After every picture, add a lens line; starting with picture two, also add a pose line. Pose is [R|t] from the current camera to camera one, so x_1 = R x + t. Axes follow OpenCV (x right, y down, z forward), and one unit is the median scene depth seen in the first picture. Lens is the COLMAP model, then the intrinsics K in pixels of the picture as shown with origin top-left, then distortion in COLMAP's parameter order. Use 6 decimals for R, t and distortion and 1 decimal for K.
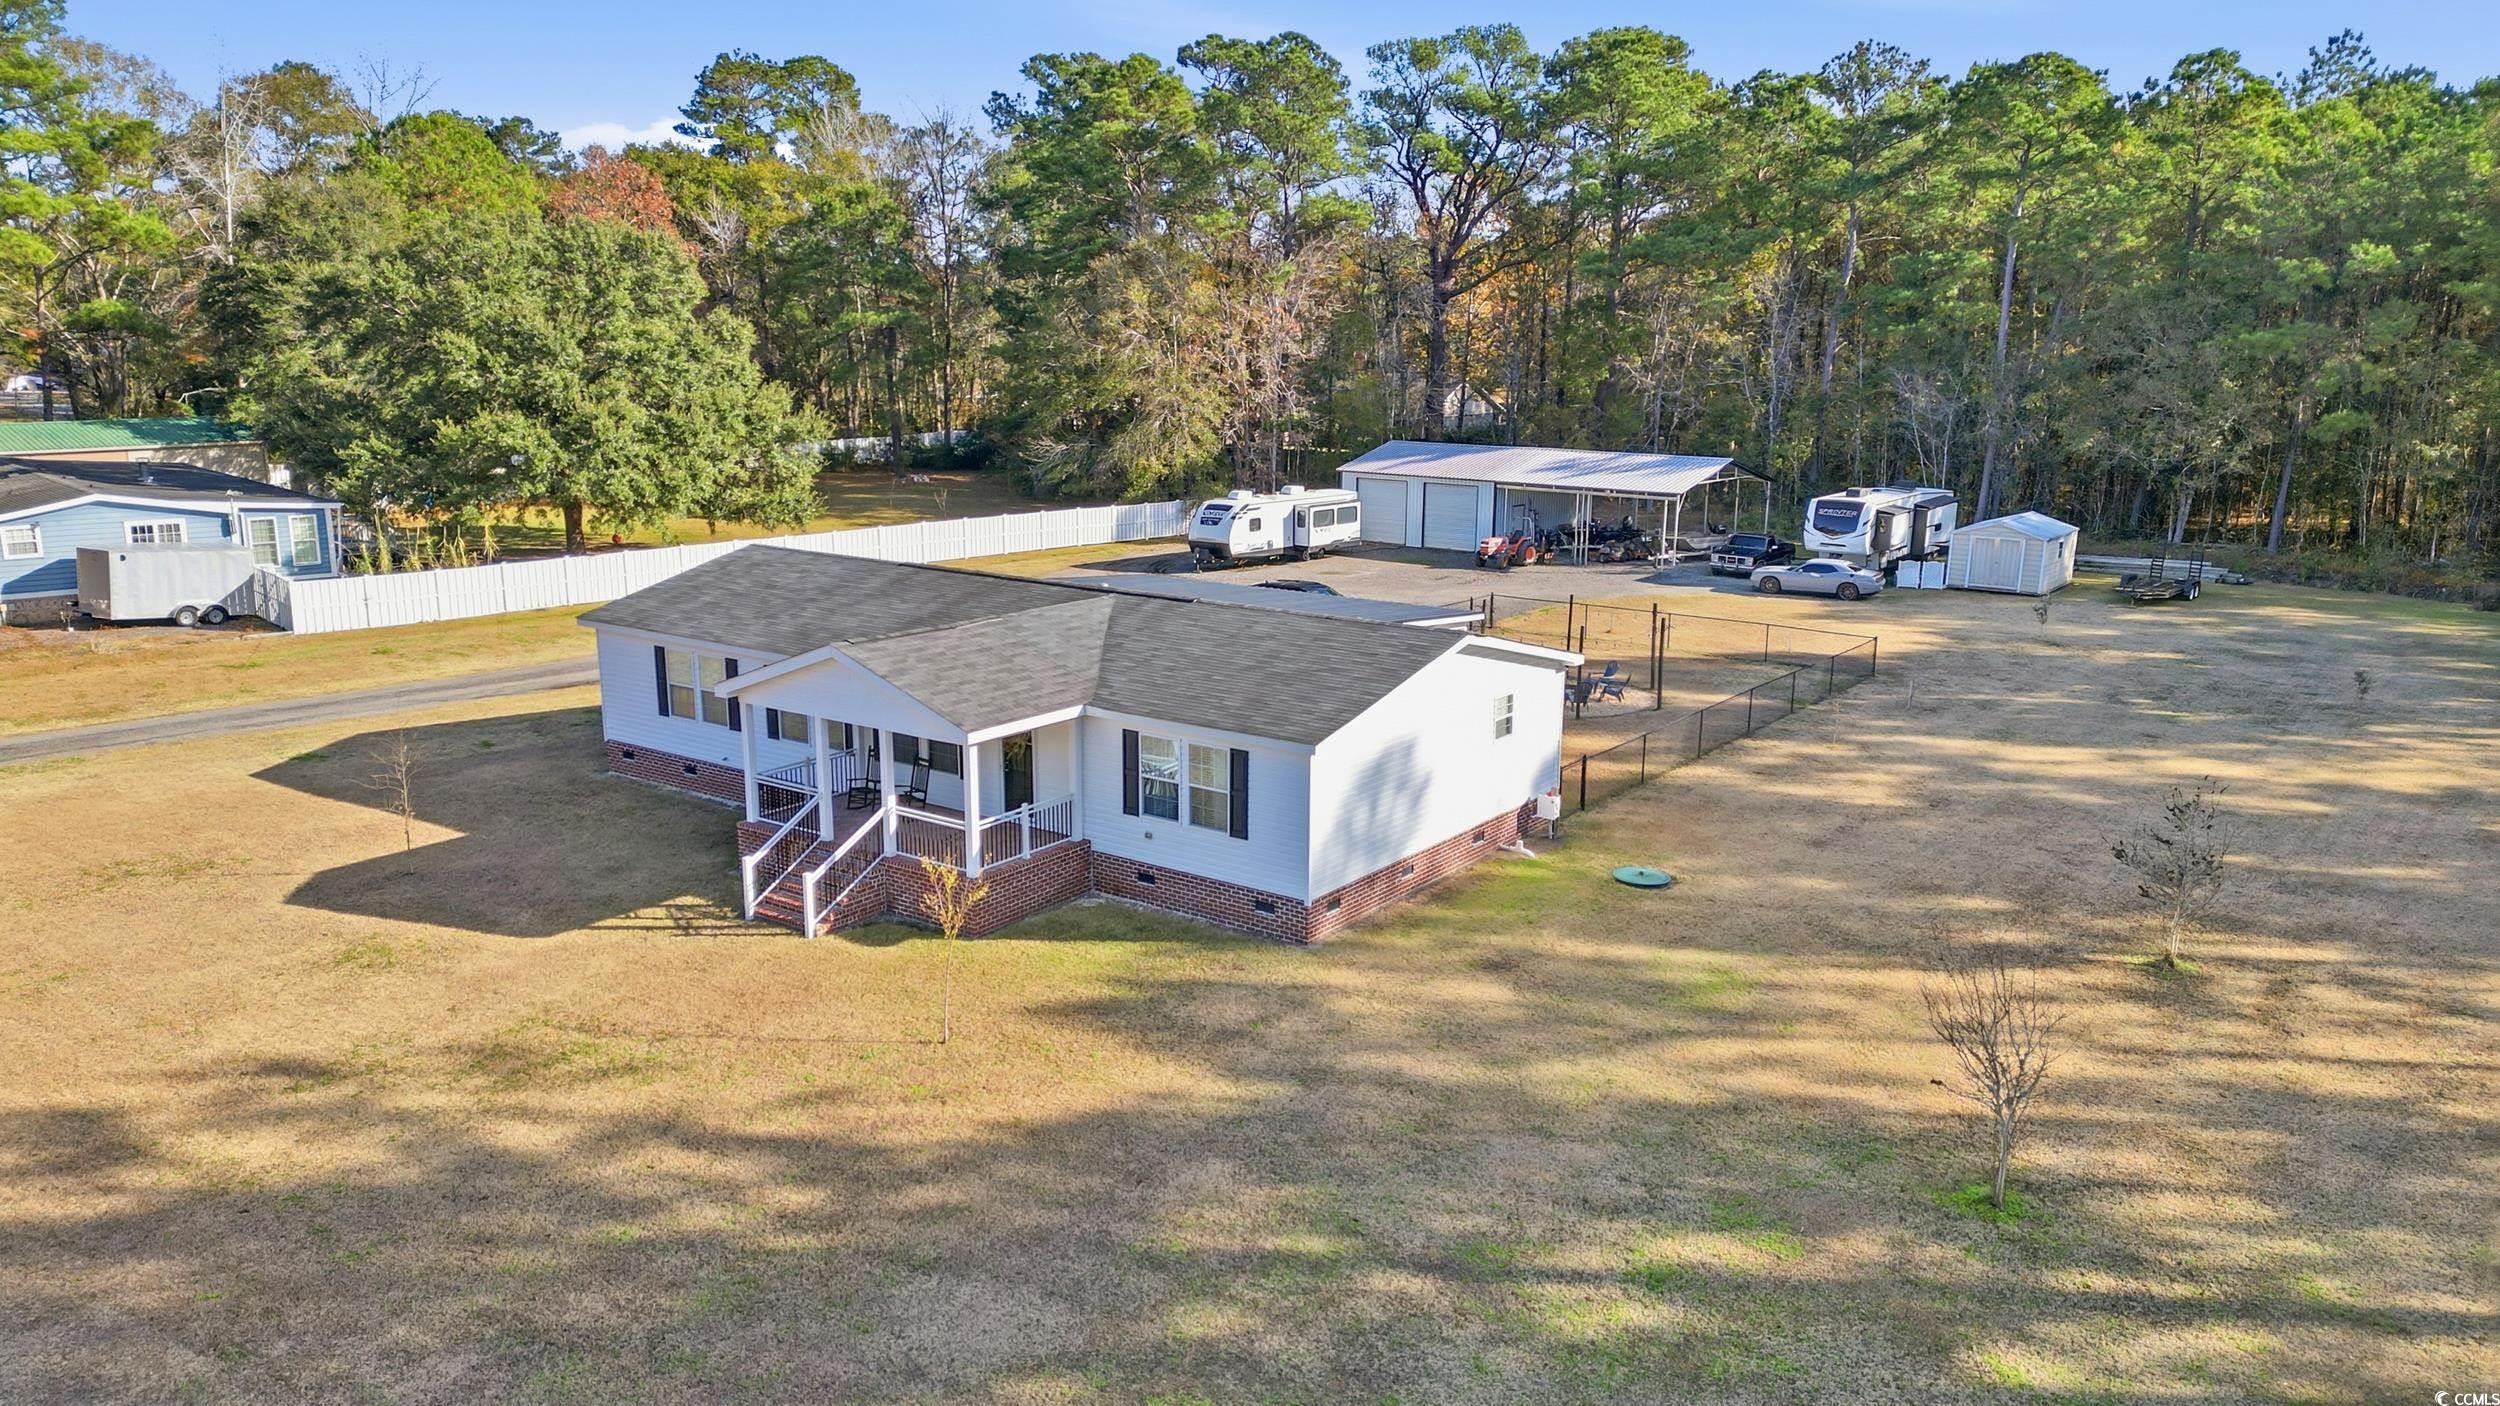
lens RADIAL K [[1688.9, 0, 1227.5], [0, 1688.9, 742.8], [0, 0, 1]] dist [0.059905, -0.003602]
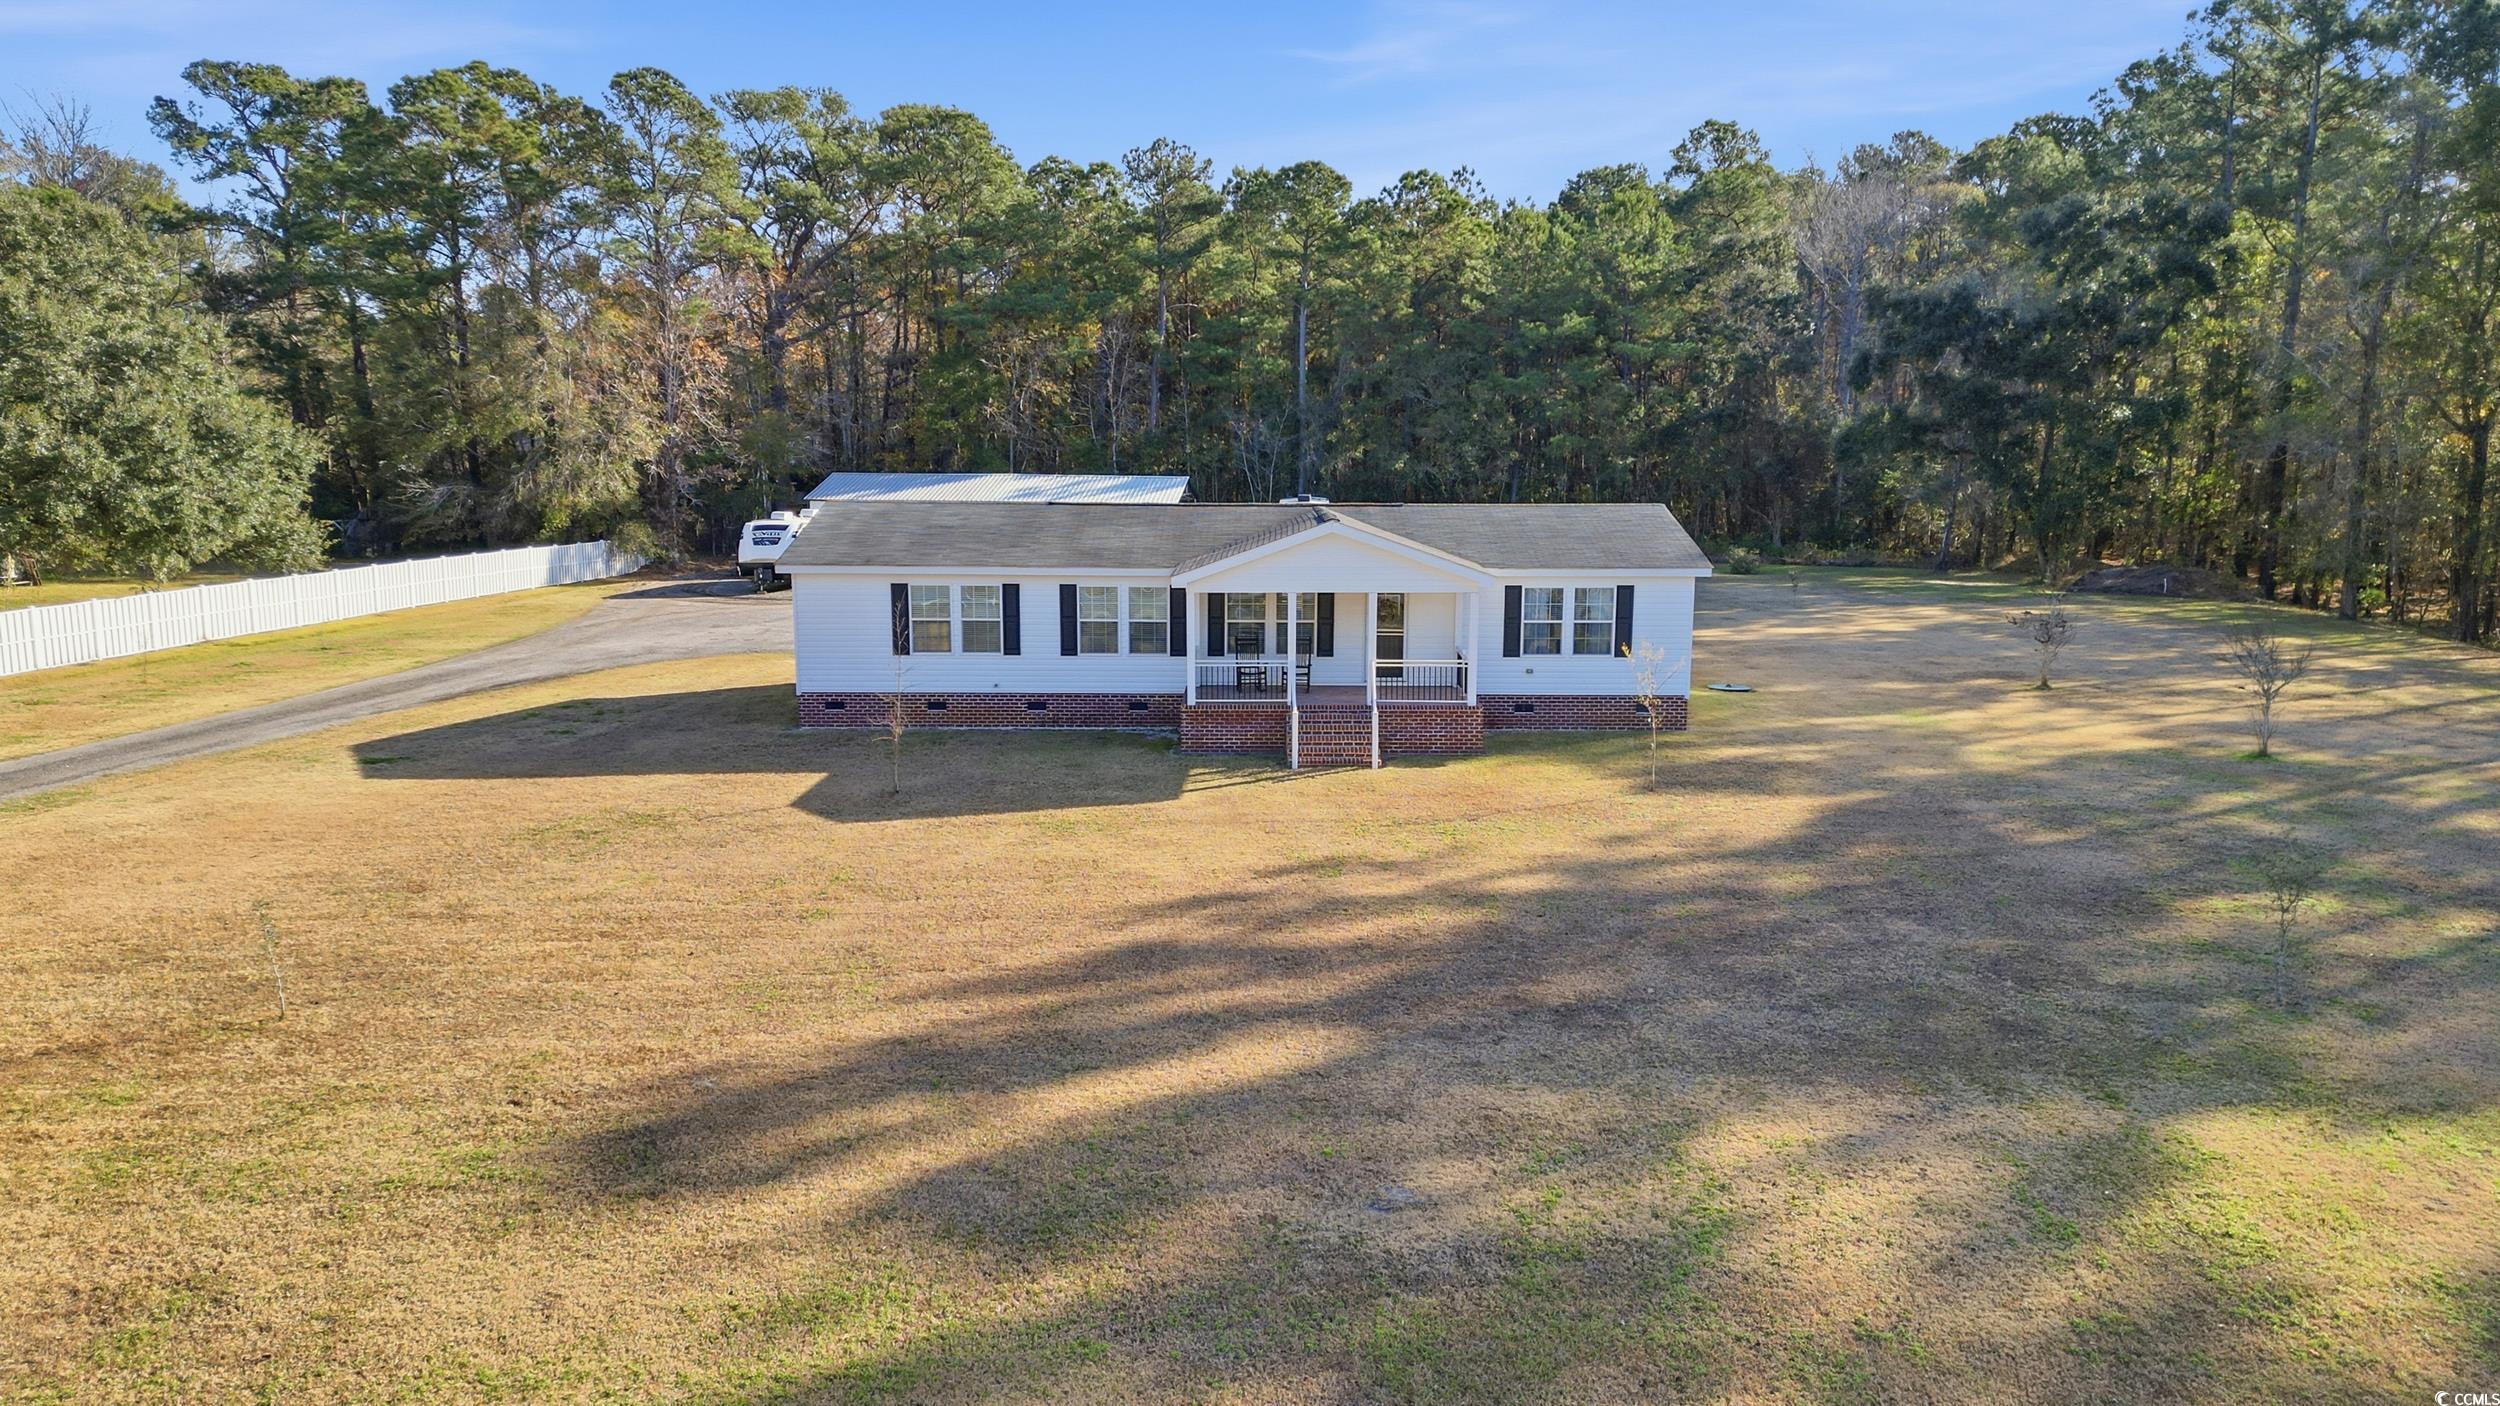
lens RADIAL K [[1707.5, 0, 1226.3], [0, 1707.5, 693.8], [0, 0, 1]] dist [0.040389, -0.003185]
pose [[0.812288, -0.090306, 0.576224, -0.441059], [0.141420, 0.988955, -0.044366, 0.045045], [-0.565853, 0.117528, 0.816087, 0.061155]]
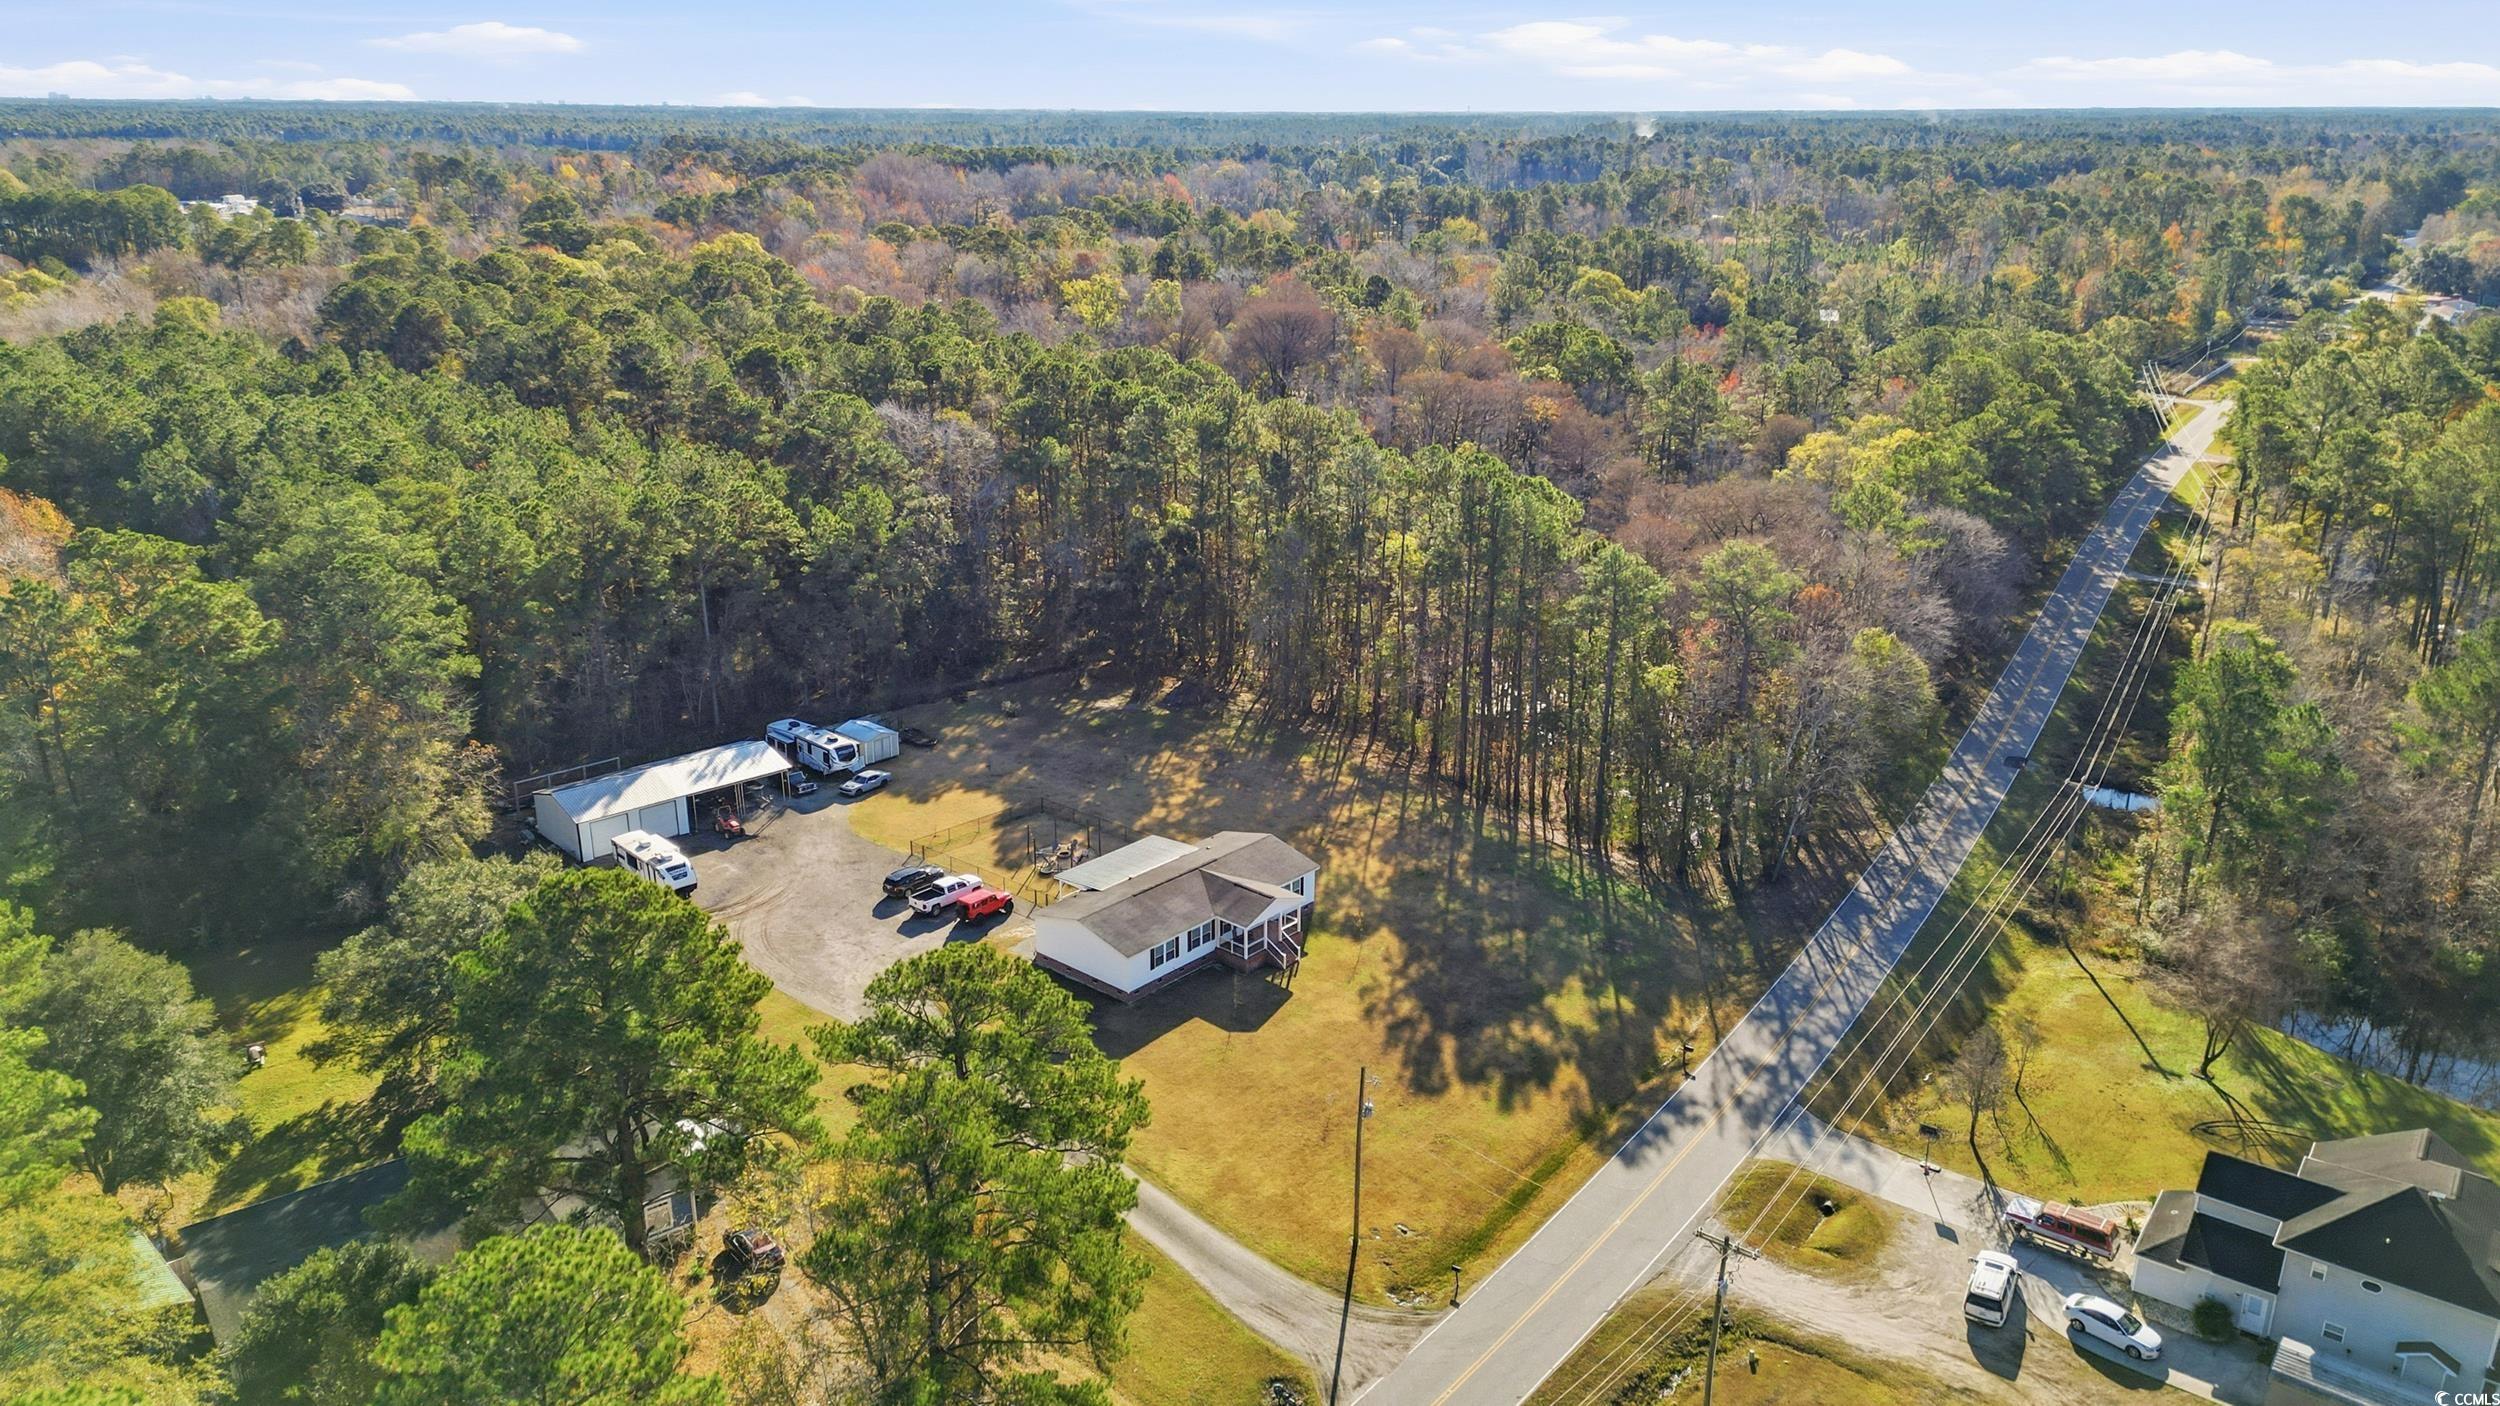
lens RADIAL K [[1707.5, 0, 1226.3], [0, 1707.5, 693.8], [0, 0, 1]] dist [0.040389, -0.003185]
pose [[0.117921, -0.308912, 0.943752, -1.769753], [0.253864, 0.928180, 0.272094, -0.736353], [-0.960025, 0.207499, 0.187874, 0.127775]]
